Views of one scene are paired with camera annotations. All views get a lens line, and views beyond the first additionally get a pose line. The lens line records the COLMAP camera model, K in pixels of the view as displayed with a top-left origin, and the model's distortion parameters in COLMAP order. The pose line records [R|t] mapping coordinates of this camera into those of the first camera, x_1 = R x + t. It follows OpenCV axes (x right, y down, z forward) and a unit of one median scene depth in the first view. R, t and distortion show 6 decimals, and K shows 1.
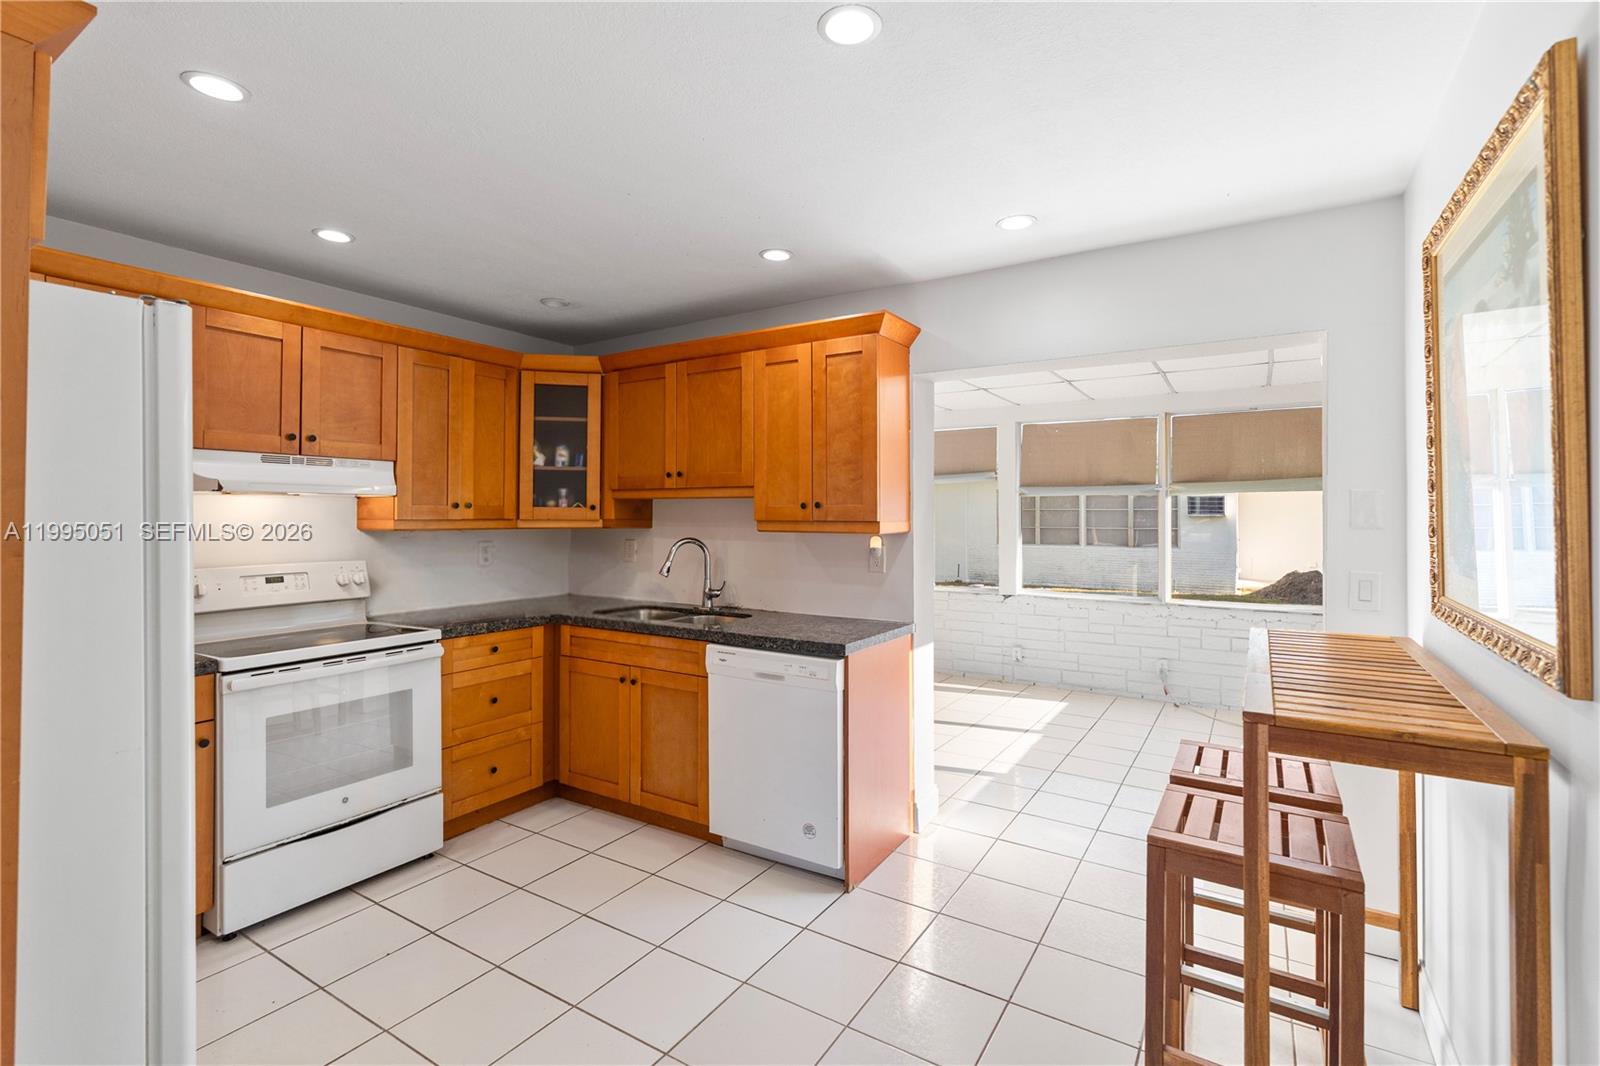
lens RADIAL K [[734.8, 0, 797.3], [0, 734.8, 508.4], [0, 0, 1]] dist [-0.004382, 0.002045]
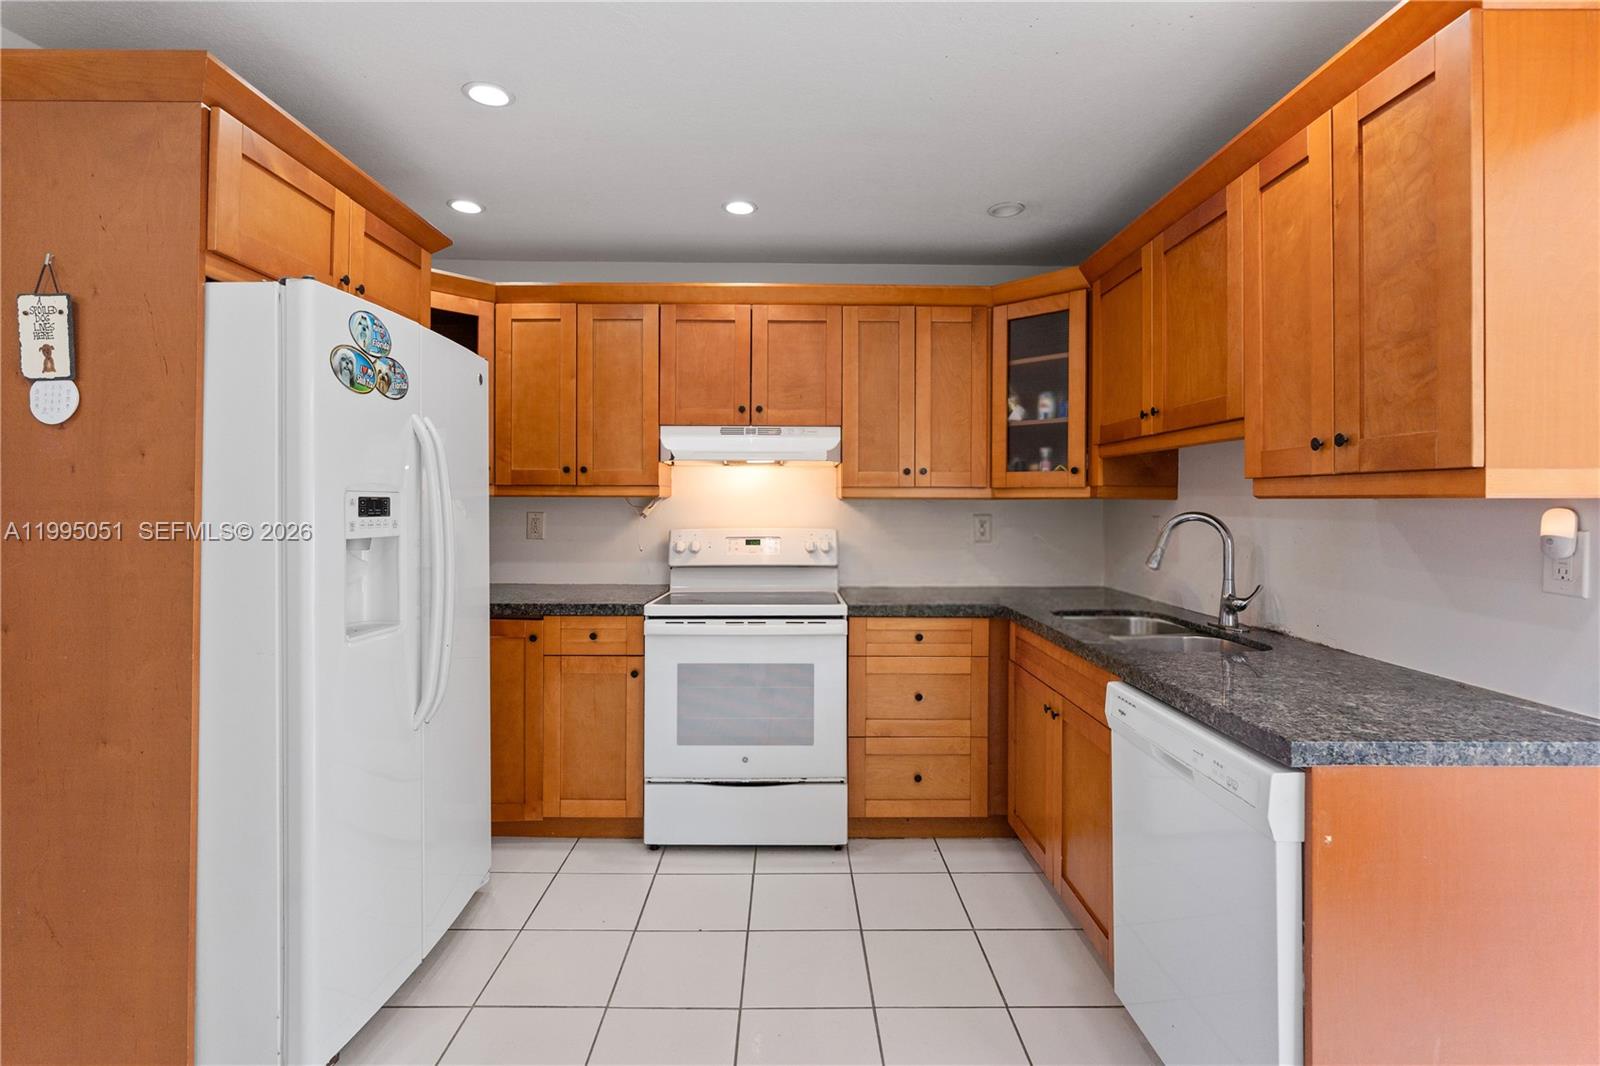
lens RADIAL K [[734.8, 0, 798.9], [0, 734.8, 502.9], [0, 0, 1]] dist [-0.004382, 0.002045]
pose [[0.544715, 0.000841, -0.838621, 0.232685], [0.006395, 0.999966, 0.005157, 0.031380], [0.838597, -0.008172, 0.544691, 0.429482]]
